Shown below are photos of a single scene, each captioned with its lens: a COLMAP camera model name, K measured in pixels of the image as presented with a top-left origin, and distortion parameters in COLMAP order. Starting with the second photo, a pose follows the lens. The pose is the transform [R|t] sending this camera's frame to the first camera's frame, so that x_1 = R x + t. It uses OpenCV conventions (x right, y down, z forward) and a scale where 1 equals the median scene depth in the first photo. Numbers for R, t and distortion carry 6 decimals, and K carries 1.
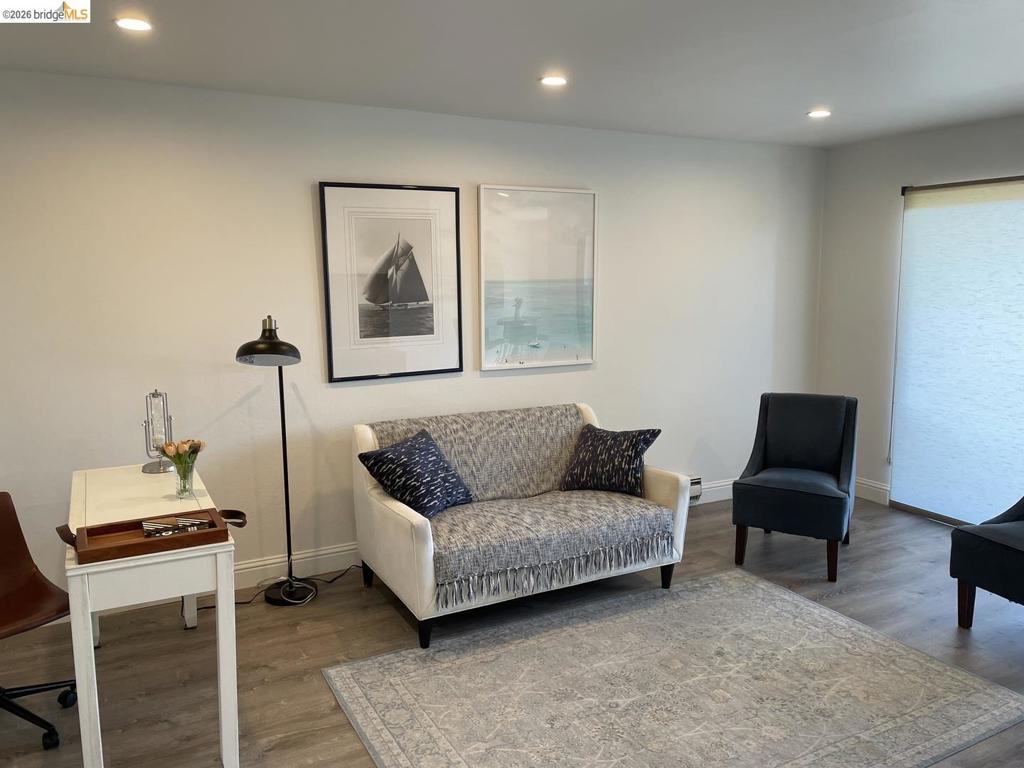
lens RADIAL K [[773.2, 0, 489.6], [0, 773.2, 382.5], [0, 0, 1]] dist [0.089396, -0.116075]
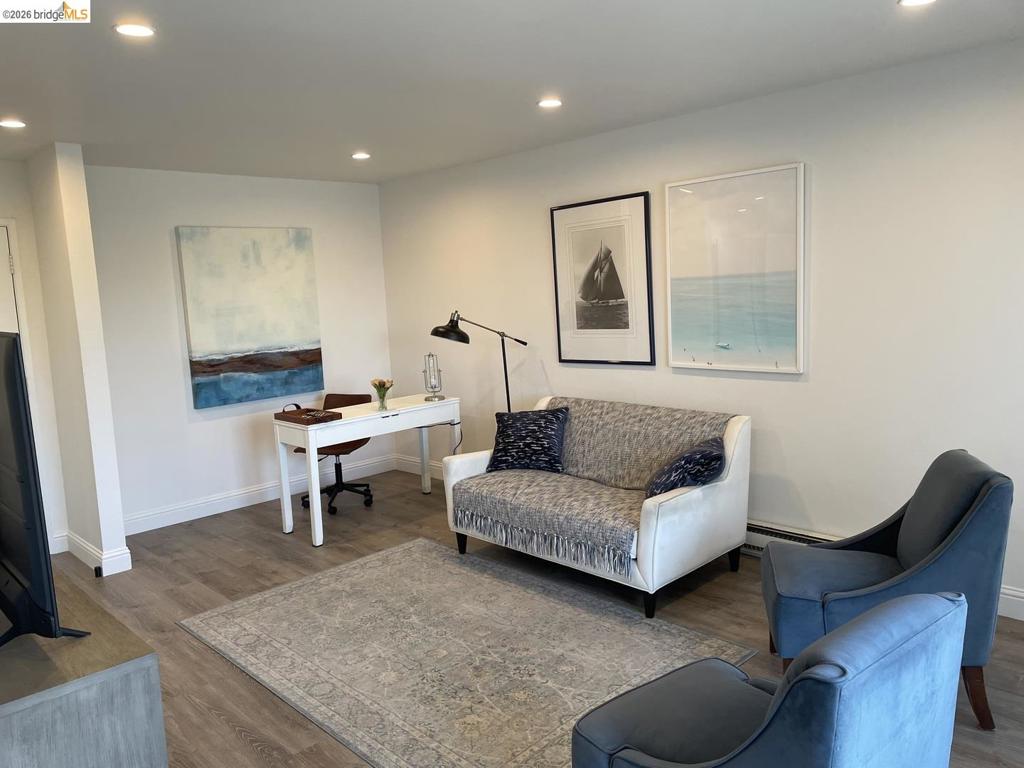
lens RADIAL K [[773.2, 0, 489.6], [0, 773.2, 382.5], [0, 0, 1]] dist [0.089396, -0.116075]
pose [[0.255396, 0.112566, -0.960261, 0.993125], [-0.084790, 0.991980, 0.093732, -0.076639], [0.963111, 0.057482, 0.262892, 0.547938]]
